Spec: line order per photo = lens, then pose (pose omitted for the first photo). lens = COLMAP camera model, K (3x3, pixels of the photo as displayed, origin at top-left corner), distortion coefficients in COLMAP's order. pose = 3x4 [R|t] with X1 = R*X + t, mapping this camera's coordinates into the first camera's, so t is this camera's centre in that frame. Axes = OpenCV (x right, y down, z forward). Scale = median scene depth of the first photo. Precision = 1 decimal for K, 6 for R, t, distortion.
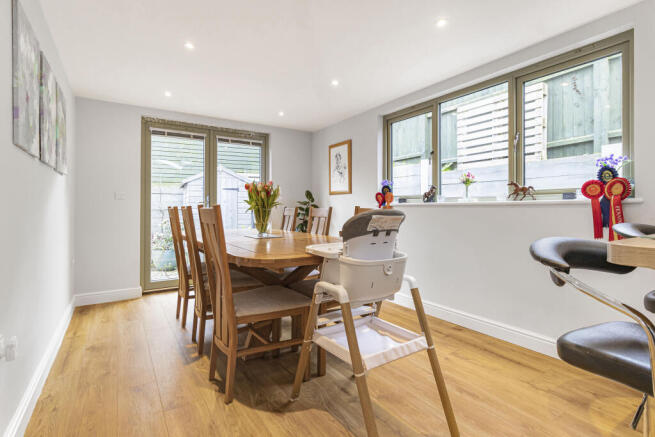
lens RADIAL K [[309.9, 0, 325.1], [0, 309.9, 207.9], [0, 0, 1]] dist [-0.004325, -0.000140]
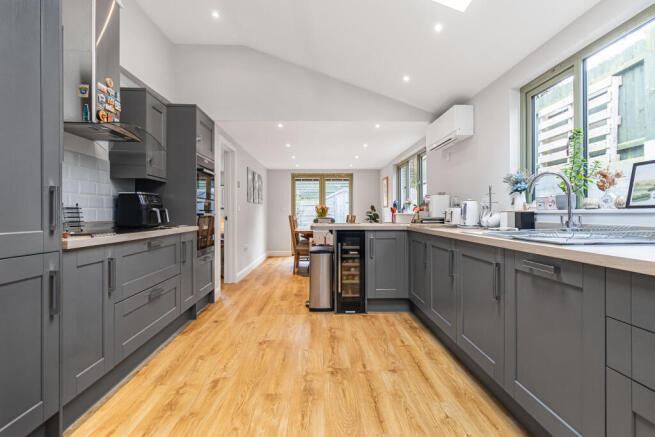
lens RADIAL K [[331.8, 0, 327.9], [0, 331.8, 216.0], [0, 0, 1]] dist [0.000201, -0.000014]
pose [[0.845378, 0.000327, -0.534168, 0.781732], [0.004686, 0.999957, 0.008029, -0.013183], [0.534148, -0.009291, 0.845340, -0.752676]]
